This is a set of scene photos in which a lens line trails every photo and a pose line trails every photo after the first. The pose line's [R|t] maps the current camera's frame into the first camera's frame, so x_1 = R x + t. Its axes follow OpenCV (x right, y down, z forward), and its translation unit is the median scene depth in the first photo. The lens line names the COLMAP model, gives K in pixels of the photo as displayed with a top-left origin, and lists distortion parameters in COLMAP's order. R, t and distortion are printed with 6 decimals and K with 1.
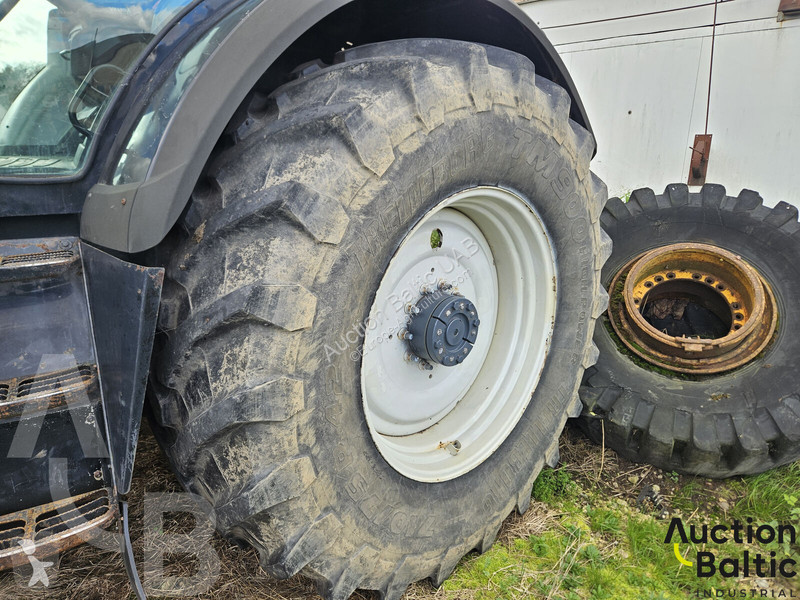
lens RADIAL K [[545.1, 0, 400.0], [0, 545.1, 300.0], [0, 0, 1]] dist [0.082768, -0.067483]
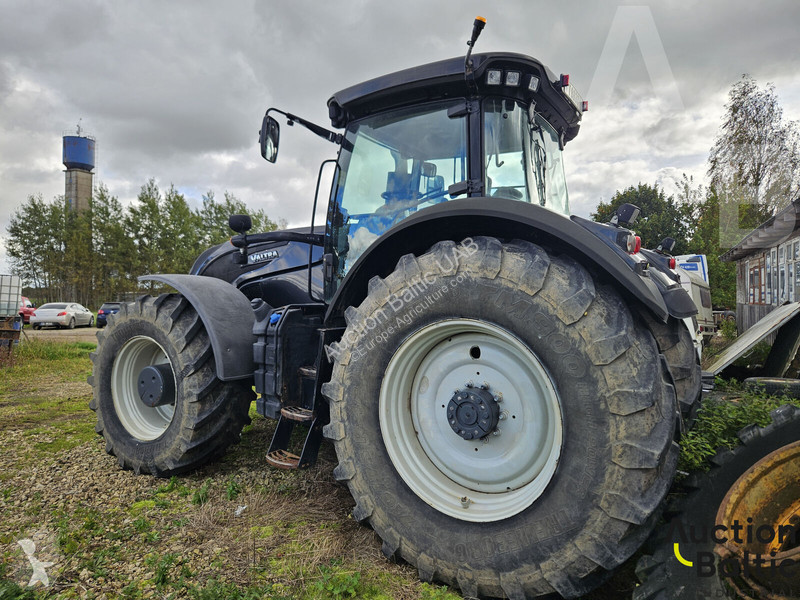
lens RADIAL K [[545.1, 0, 400.0], [0, 545.1, 300.0], [0, 0, 1]] dist [0.082768, -0.067483]
pose [[0.242153, 0.012349, -0.970160, 1.549424], [-0.281098, 0.957927, -0.057969, -0.105510], [0.928626, 0.286747, 0.235436, 0.400259]]
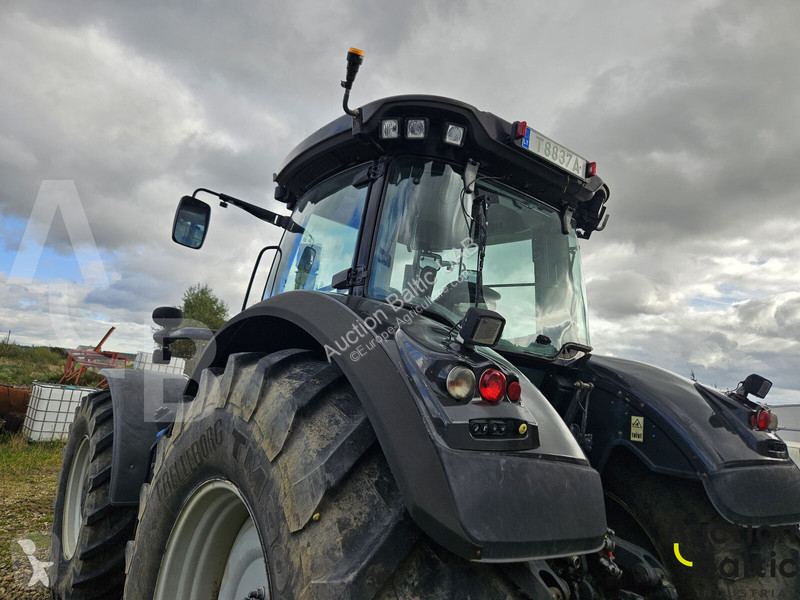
lens RADIAL K [[545.1, 0, 400.0], [0, 545.1, 300.0], [0, 0, 1]] dist [0.082768, -0.067483]
pose [[-0.112988, -0.161717, -0.980348, 1.077121], [-0.375009, 0.920633, -0.108646, -0.474600], [0.920110, 0.355363, -0.164666, 1.224790]]
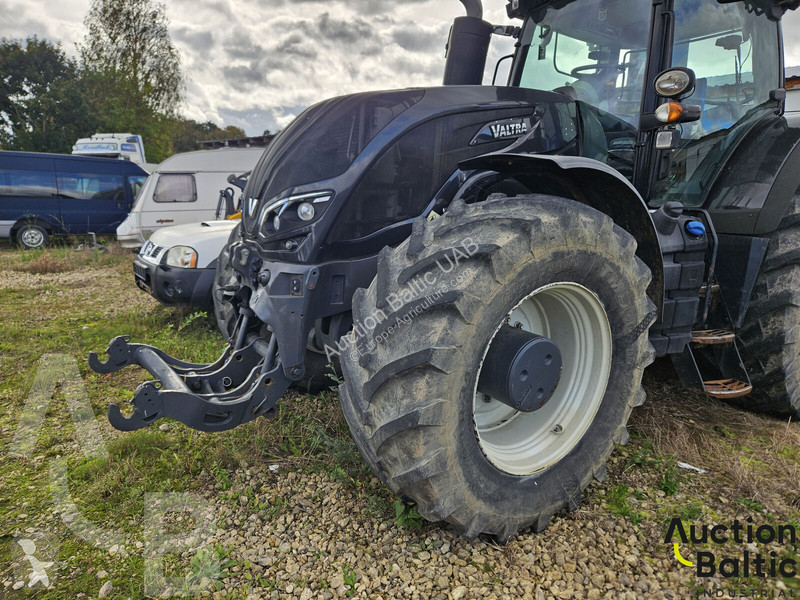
lens RADIAL K [[561.2, 0, 390.1], [0, 561.2, 304.3], [0, 0, 1]] dist [0.008525, 0.001206]
pose [[0.983607, 0.056629, -0.171204, -1.111862], [-0.069715, 0.995008, -0.071411, 0.364778], [0.166305, 0.082176, 0.982644, -1.243627]]
